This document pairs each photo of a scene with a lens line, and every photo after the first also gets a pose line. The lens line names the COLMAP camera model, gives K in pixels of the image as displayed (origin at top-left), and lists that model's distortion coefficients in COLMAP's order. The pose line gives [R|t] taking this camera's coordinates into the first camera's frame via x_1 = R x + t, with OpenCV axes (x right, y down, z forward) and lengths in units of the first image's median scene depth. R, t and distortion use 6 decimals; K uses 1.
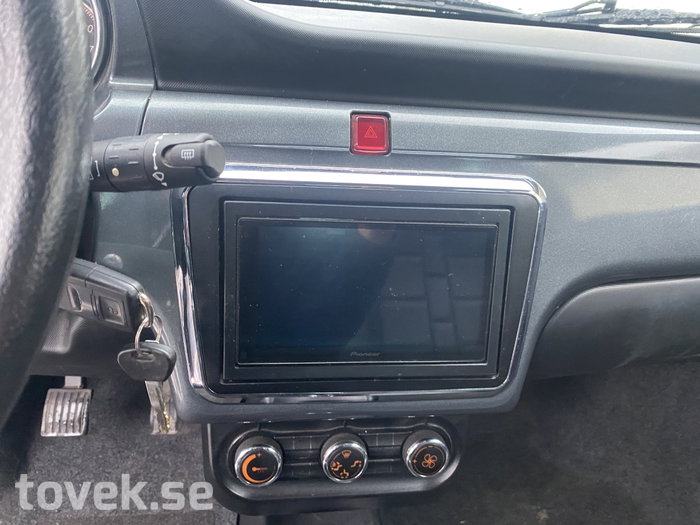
lens RADIAL K [[536.6, 0, 346.6], [0, 536.6, 250.6], [0, 0, 1]] dist [0.004573, -0.009205]
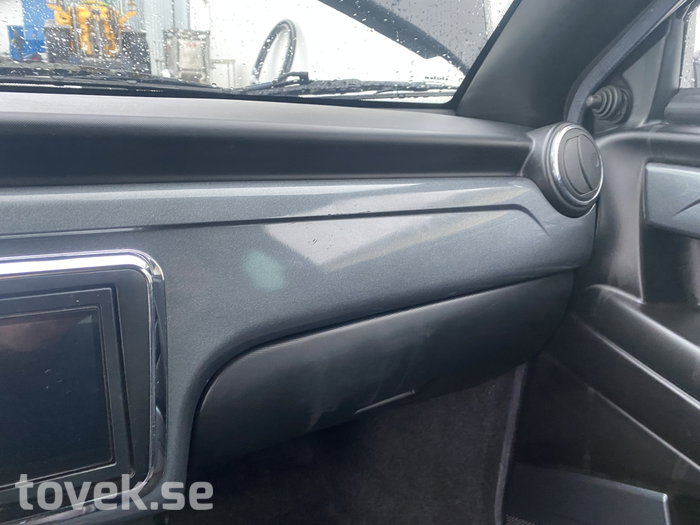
lens RADIAL K [[536.6, 0, 346.6], [0, 536.6, 250.6], [0, 0, 1]] dist [0.004573, -0.009205]
pose [[0.949585, -0.126749, 0.286747, 0.221289], [0.164347, 0.980137, -0.111004, 0.015684], [-0.266982, 0.152534, 0.951554, 0.007305]]
